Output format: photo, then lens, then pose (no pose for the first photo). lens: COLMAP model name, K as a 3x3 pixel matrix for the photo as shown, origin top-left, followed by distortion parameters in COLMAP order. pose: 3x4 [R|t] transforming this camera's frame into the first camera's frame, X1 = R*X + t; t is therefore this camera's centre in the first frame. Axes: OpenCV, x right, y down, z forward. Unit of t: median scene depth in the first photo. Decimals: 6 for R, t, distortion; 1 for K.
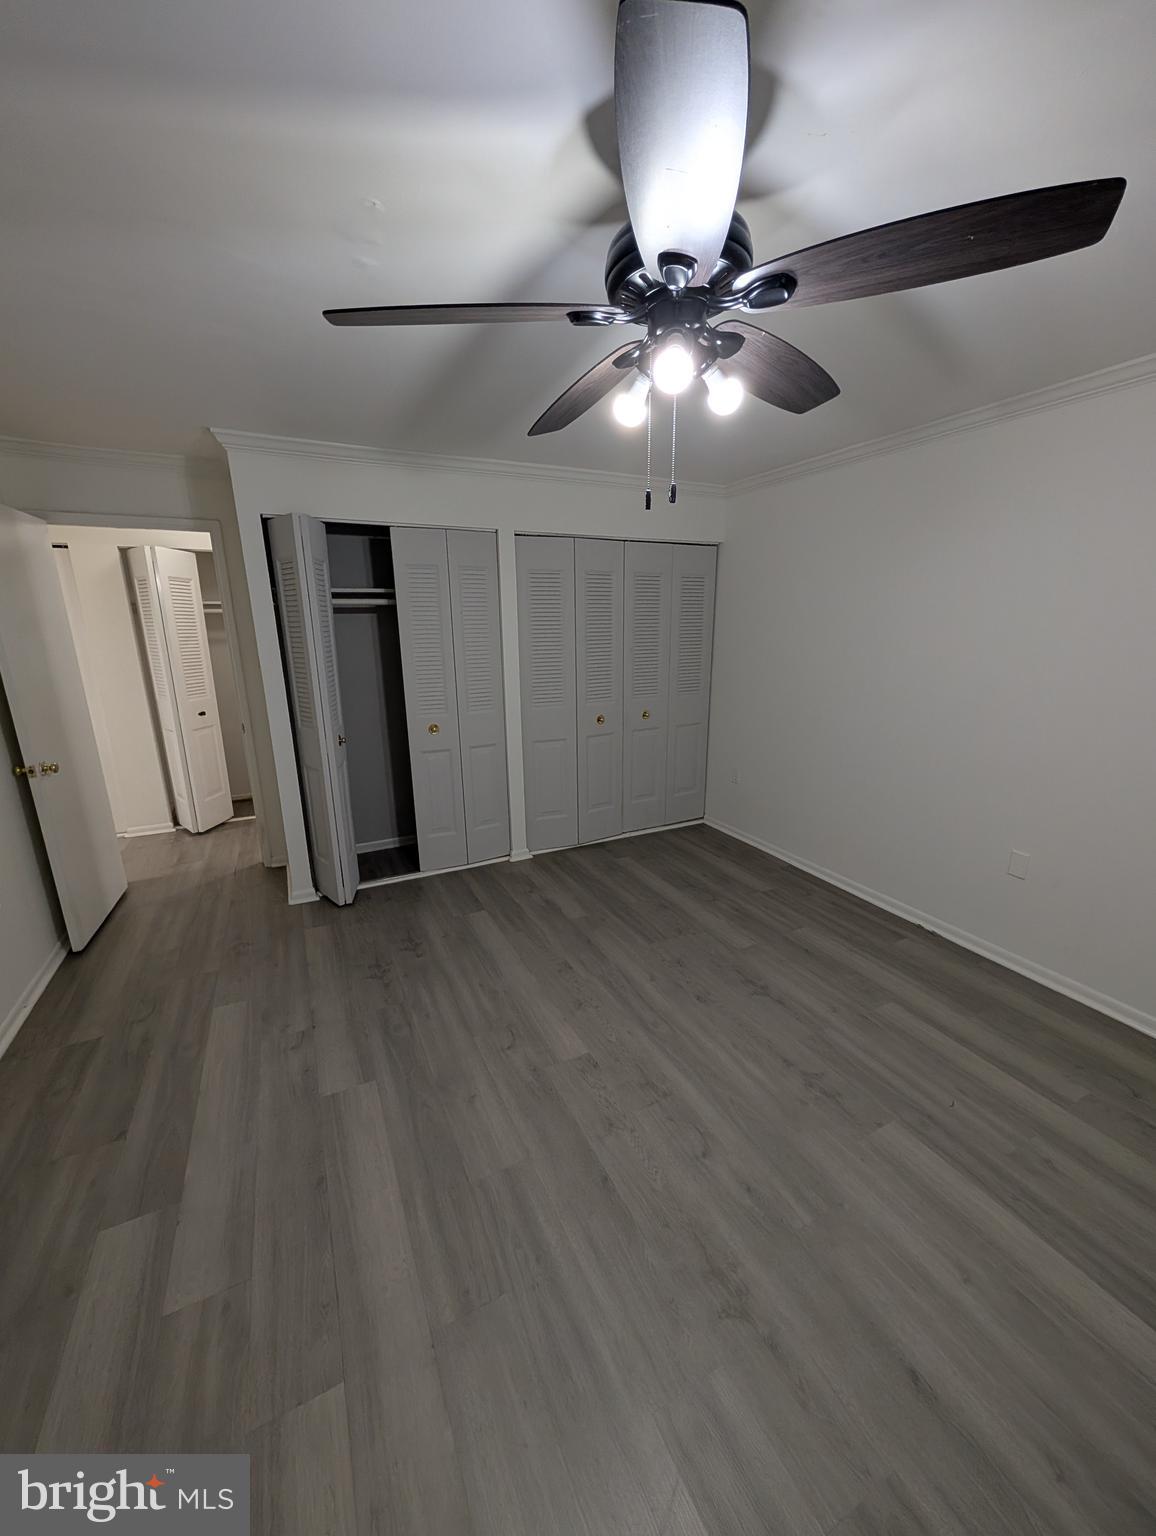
lens RADIAL K [[578.2, 0, 575.8], [0, 578.2, 770.7], [0, 0, 1]] dist [0.000127, 0.000235]
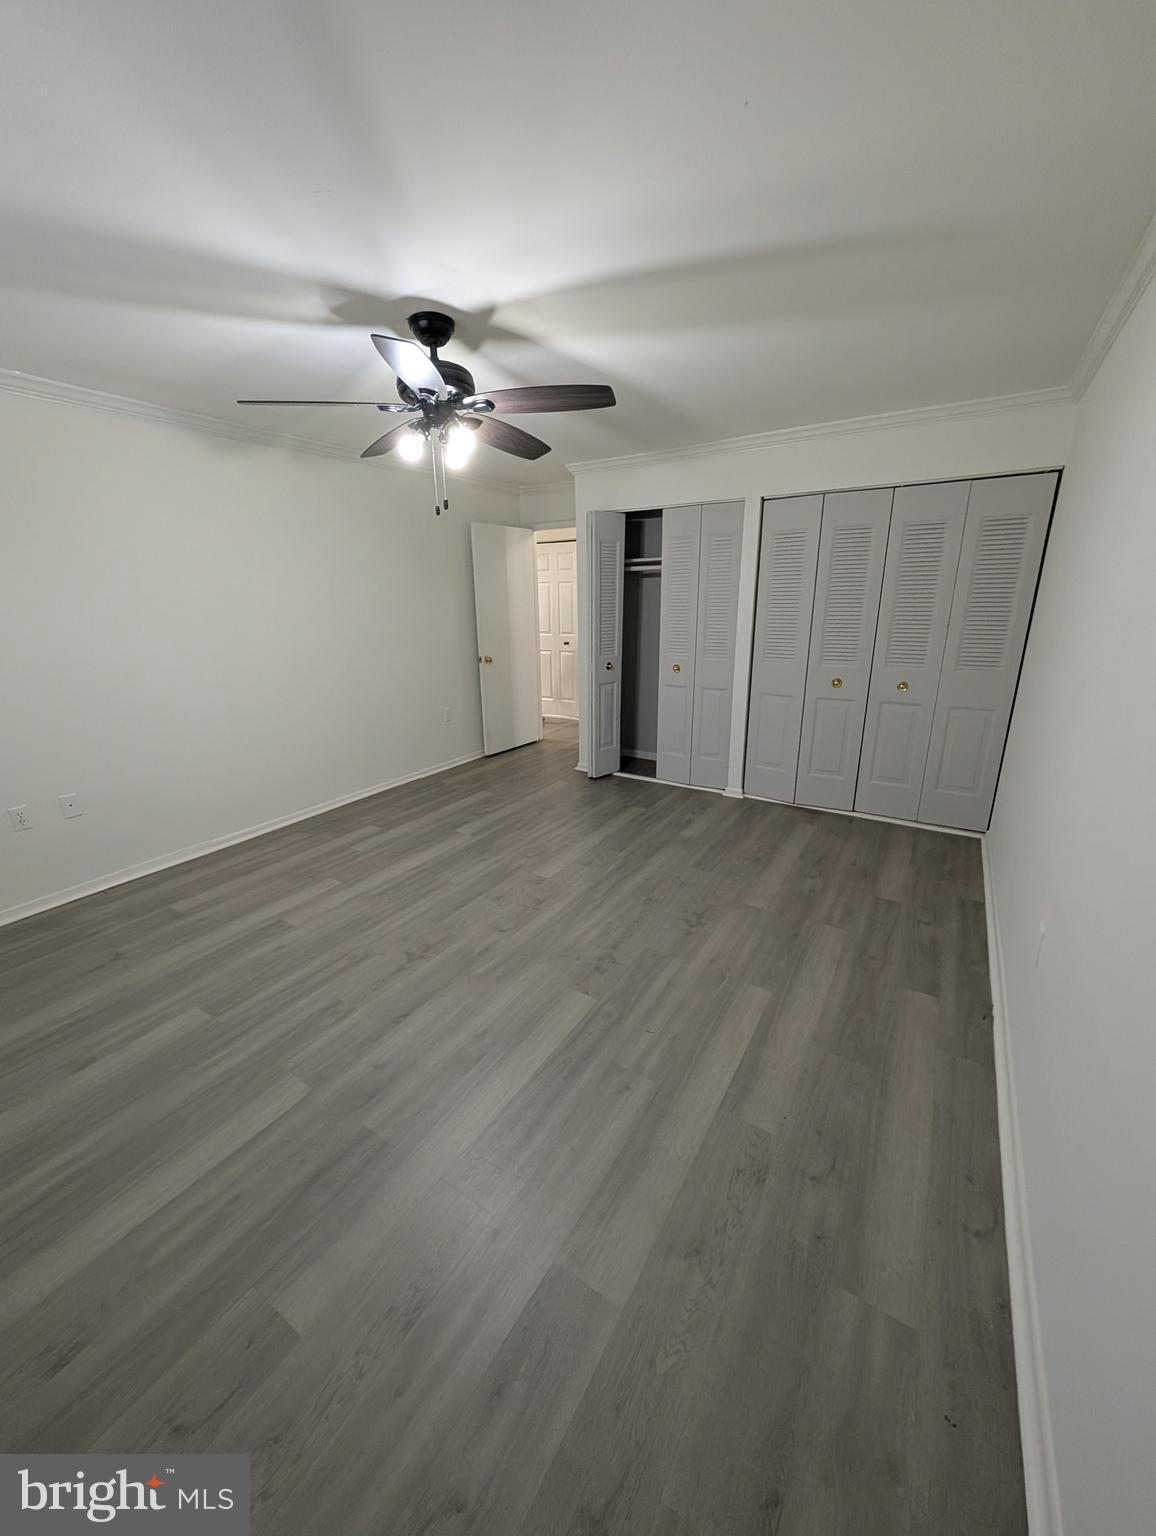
lens RADIAL K [[576.6, 0, 578.6], [0, 576.6, 769.2], [0, 0, 1]] dist [-0.000312, -0.000004]
pose [[0.520582, 0.247527, -0.817145, 1.122648], [-0.206667, 0.965126, 0.160690, -0.027376], [0.828422, 0.085225, 0.553582, 0.221514]]
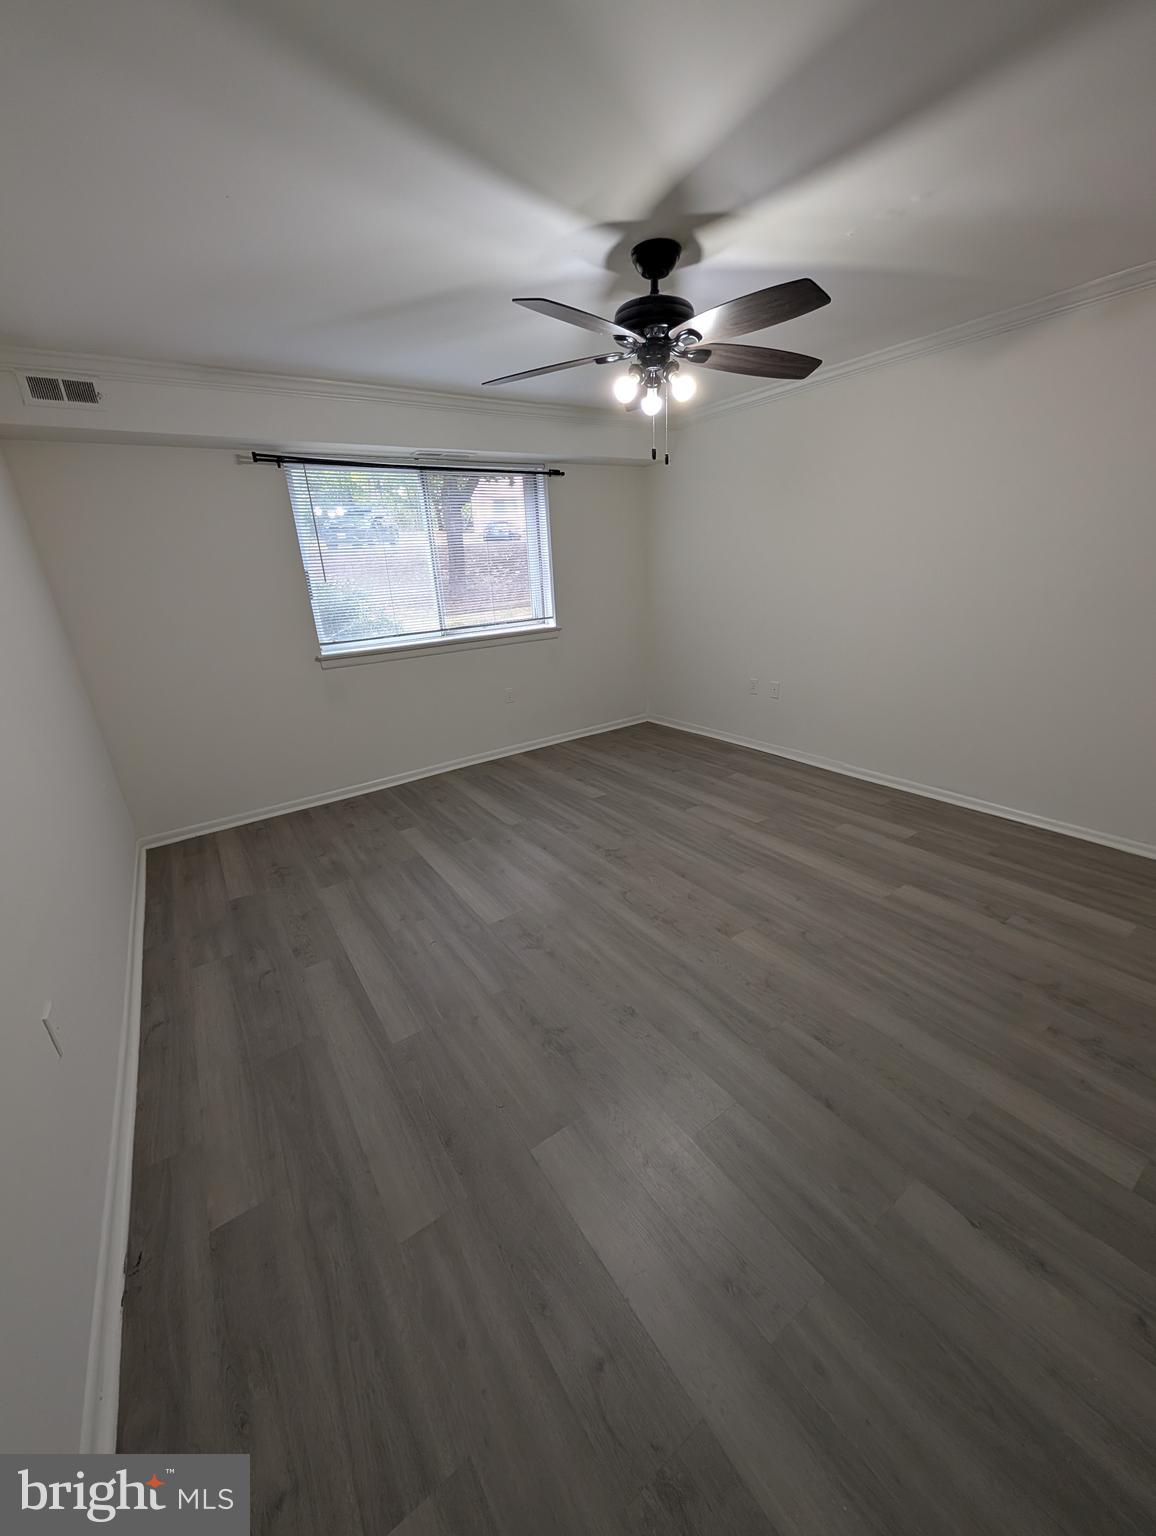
lens RADIAL K [[584.0, 0, 578.5], [0, 584.0, 772.2], [0, 0, 1]] dist [0.000439, -0.000038]
pose [[-0.988319, 0.105461, -0.110017, 0.369695], [0.024442, 0.822236, 0.568621, -0.375470], [0.150427, 0.559290, -0.815209, 1.584139]]
